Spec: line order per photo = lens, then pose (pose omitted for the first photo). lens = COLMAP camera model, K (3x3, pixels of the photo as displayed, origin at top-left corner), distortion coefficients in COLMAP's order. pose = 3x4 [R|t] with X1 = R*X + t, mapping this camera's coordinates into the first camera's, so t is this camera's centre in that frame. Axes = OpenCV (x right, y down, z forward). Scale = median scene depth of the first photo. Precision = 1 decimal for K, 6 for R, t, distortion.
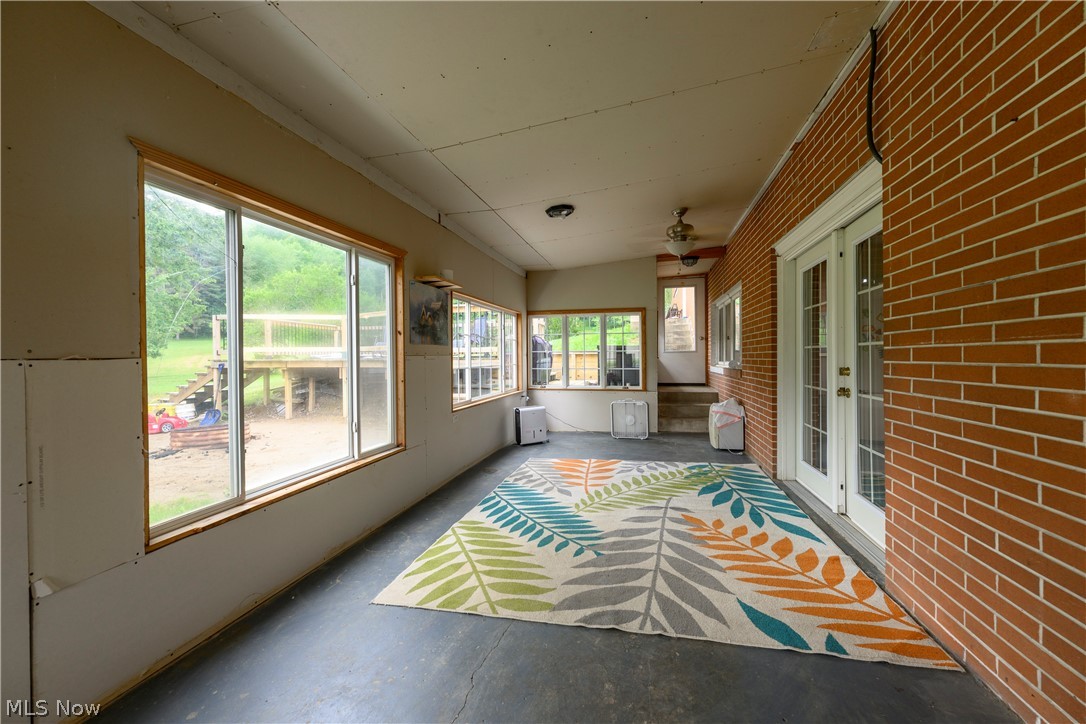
lens RADIAL K [[434.2, 0, 541.7], [0, 434.2, 361.0], [0, 0, 1]] dist [0.011484, -0.001736]
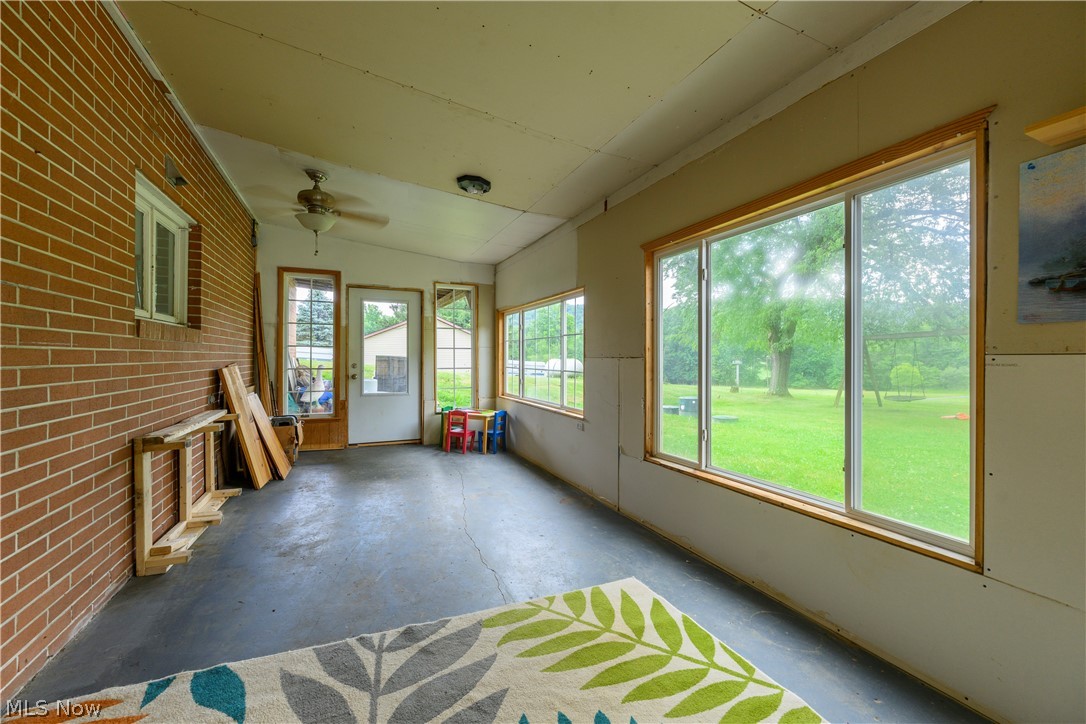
lens RADIAL K [[434.2, 0, 536.4], [0, 434.2, 356.8], [0, 0, 1]] dist [0.011484, -0.001736]
pose [[-0.794946, 0.004484, -0.606664, 0.468741], [-0.002740, 0.999936, 0.010981, -0.021018], [0.606674, 0.010391, -0.794883, 1.698719]]
